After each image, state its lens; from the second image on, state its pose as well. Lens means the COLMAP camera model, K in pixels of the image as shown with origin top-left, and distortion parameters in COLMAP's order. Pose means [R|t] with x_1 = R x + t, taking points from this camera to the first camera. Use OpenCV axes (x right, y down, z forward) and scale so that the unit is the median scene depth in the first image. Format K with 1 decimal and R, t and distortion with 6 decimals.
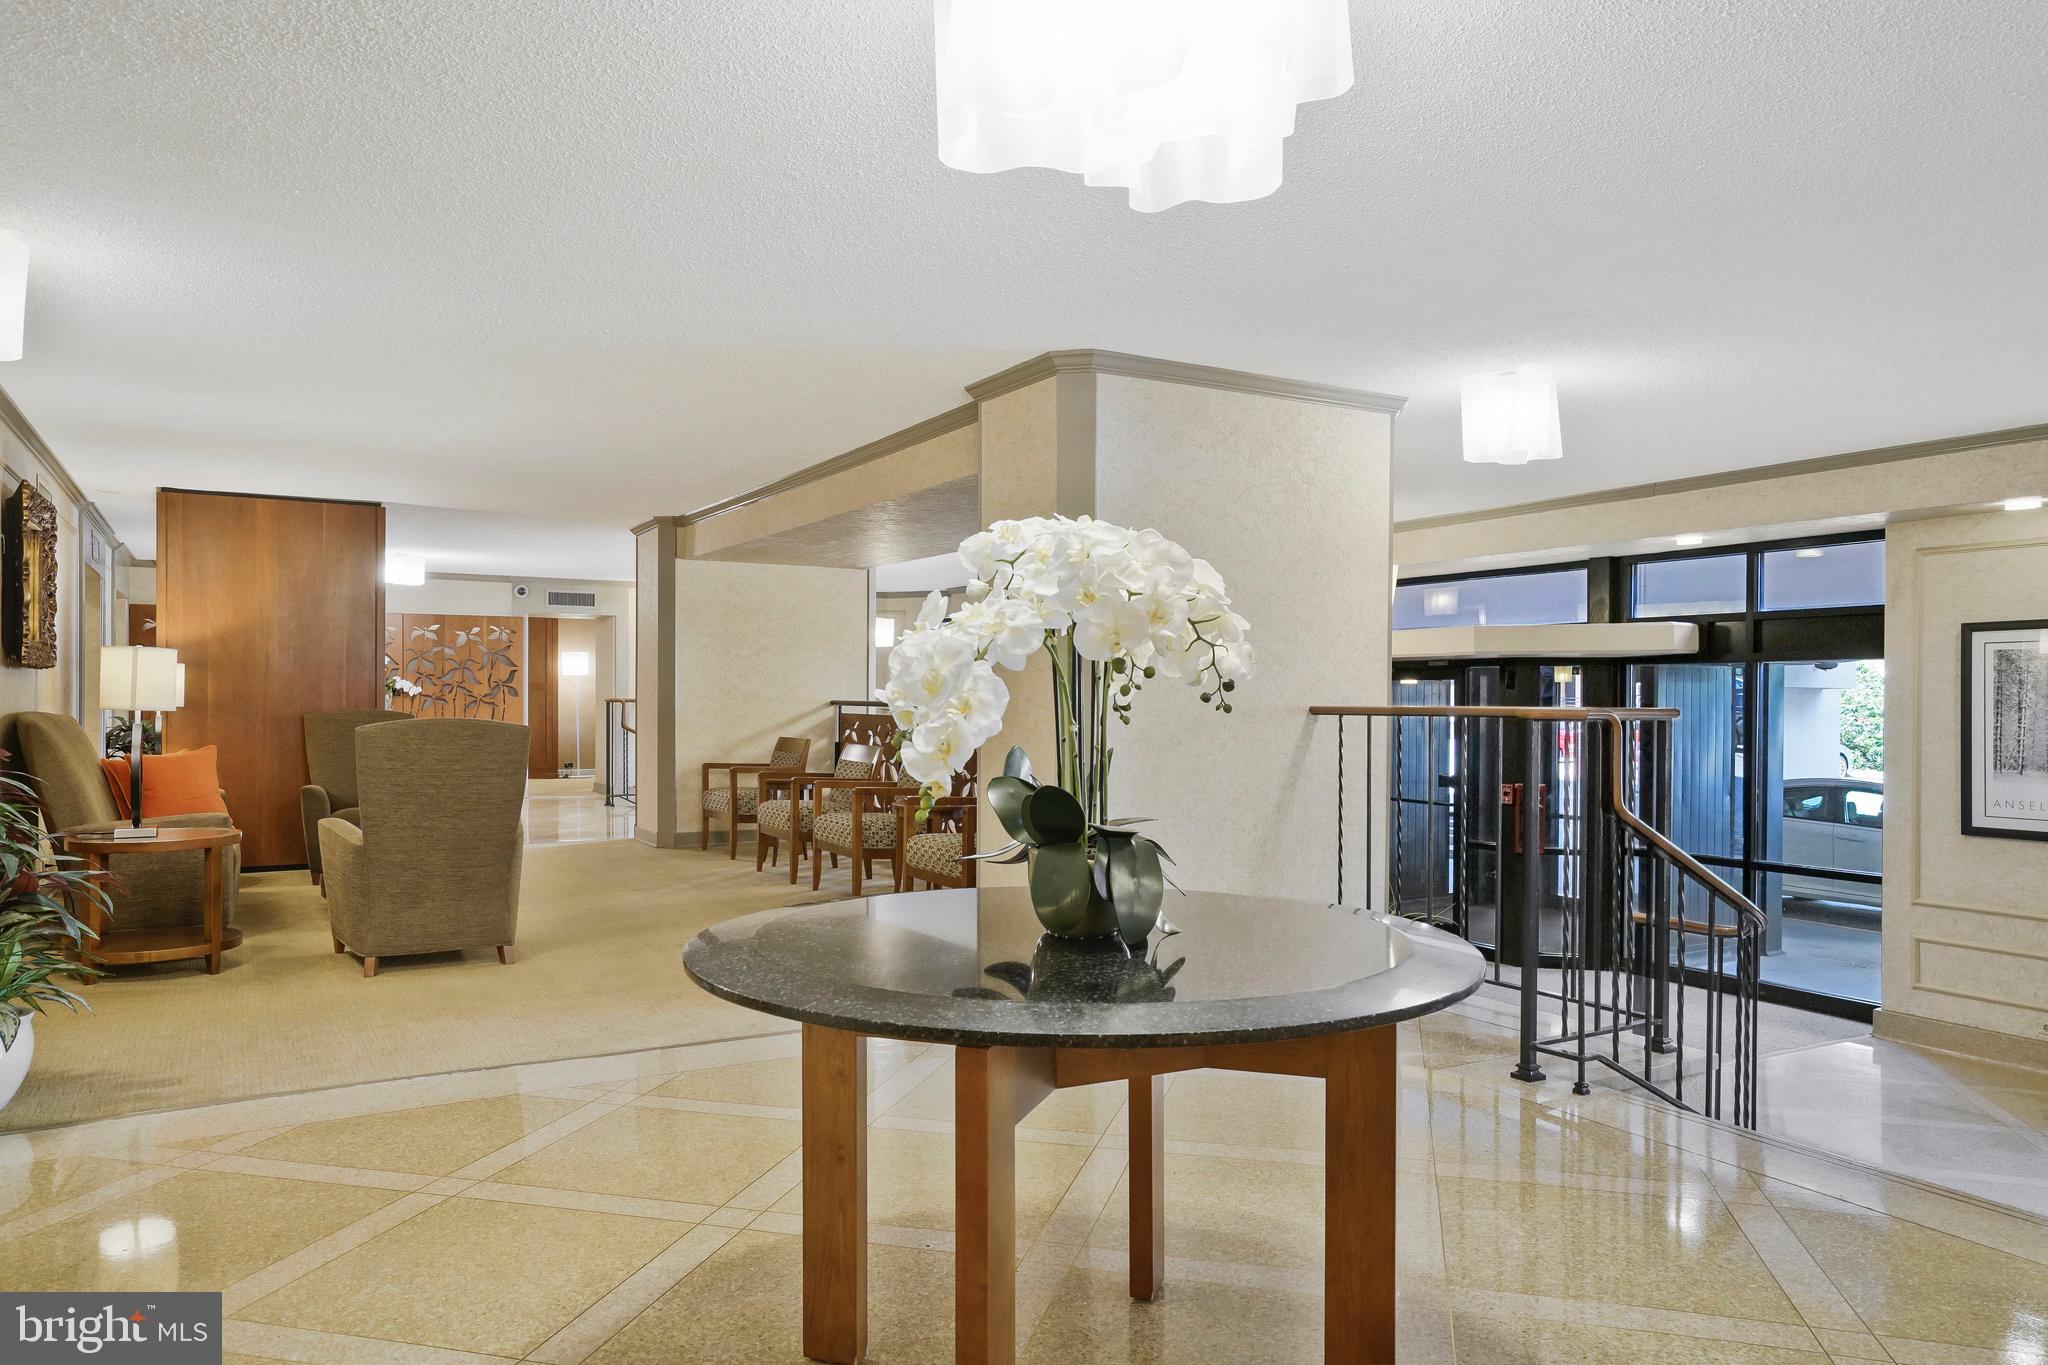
lens RADIAL K [[1361.2, 0, 1023.7], [0, 1361.2, 688.9], [0, 0, 1]] dist [0.024114, -0.001761]
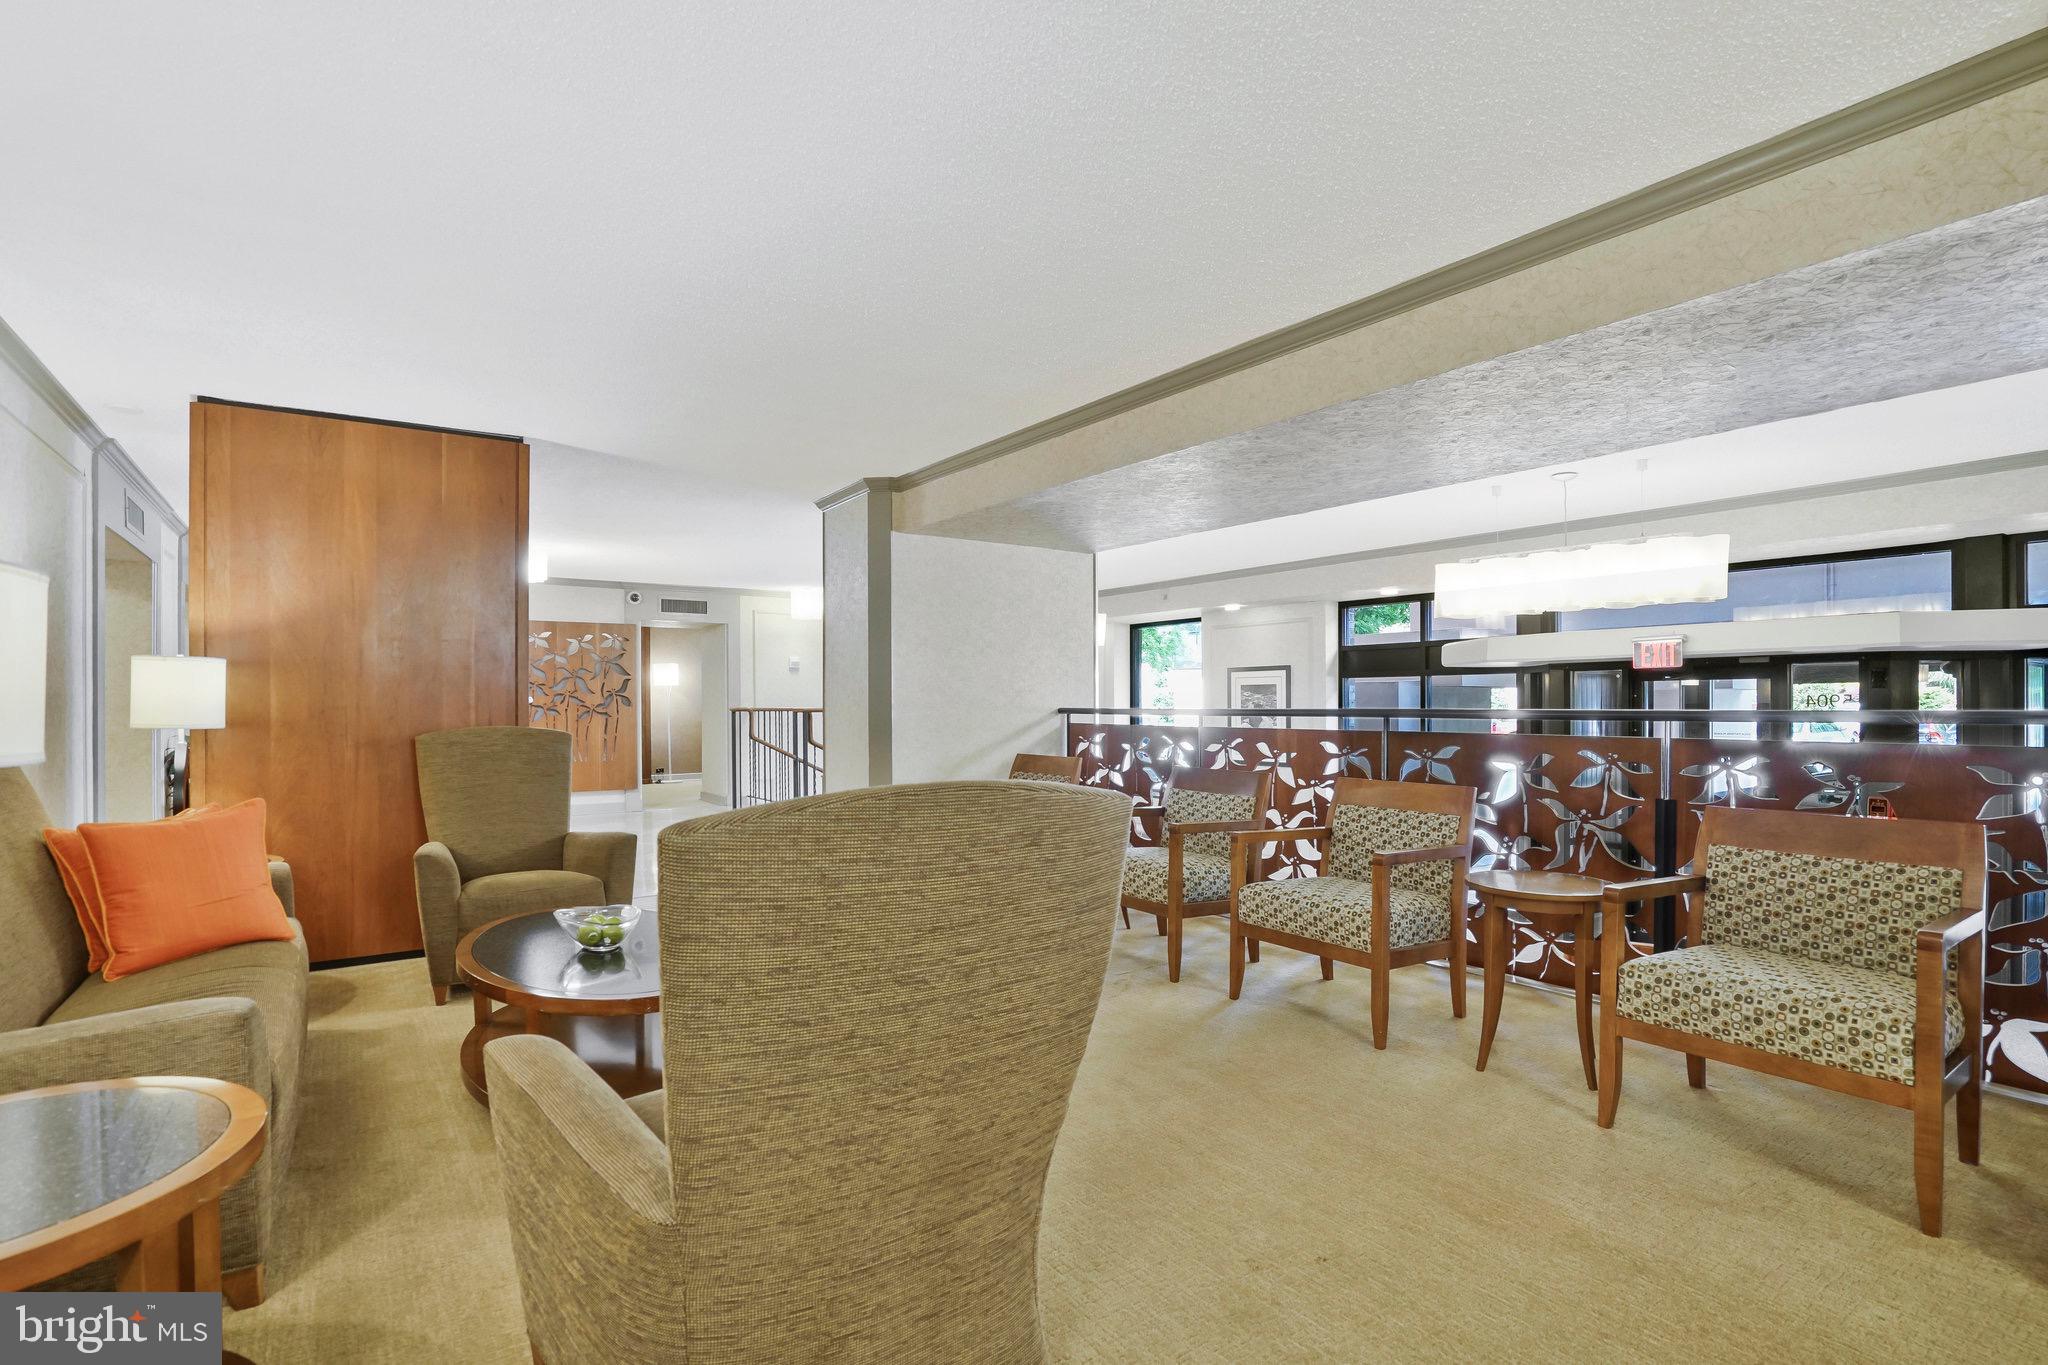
lens RADIAL K [[953.9, 0, 1016.1], [0, 953.9, 690.5], [0, 0, 1]] dist [-0.054777, 0.019545]
pose [[0.994979, -0.007910, 0.099771, -0.190365], [0.008585, 0.999943, -0.006338, 0.001056], [-0.099715, 0.007163, 0.994990, 0.352103]]
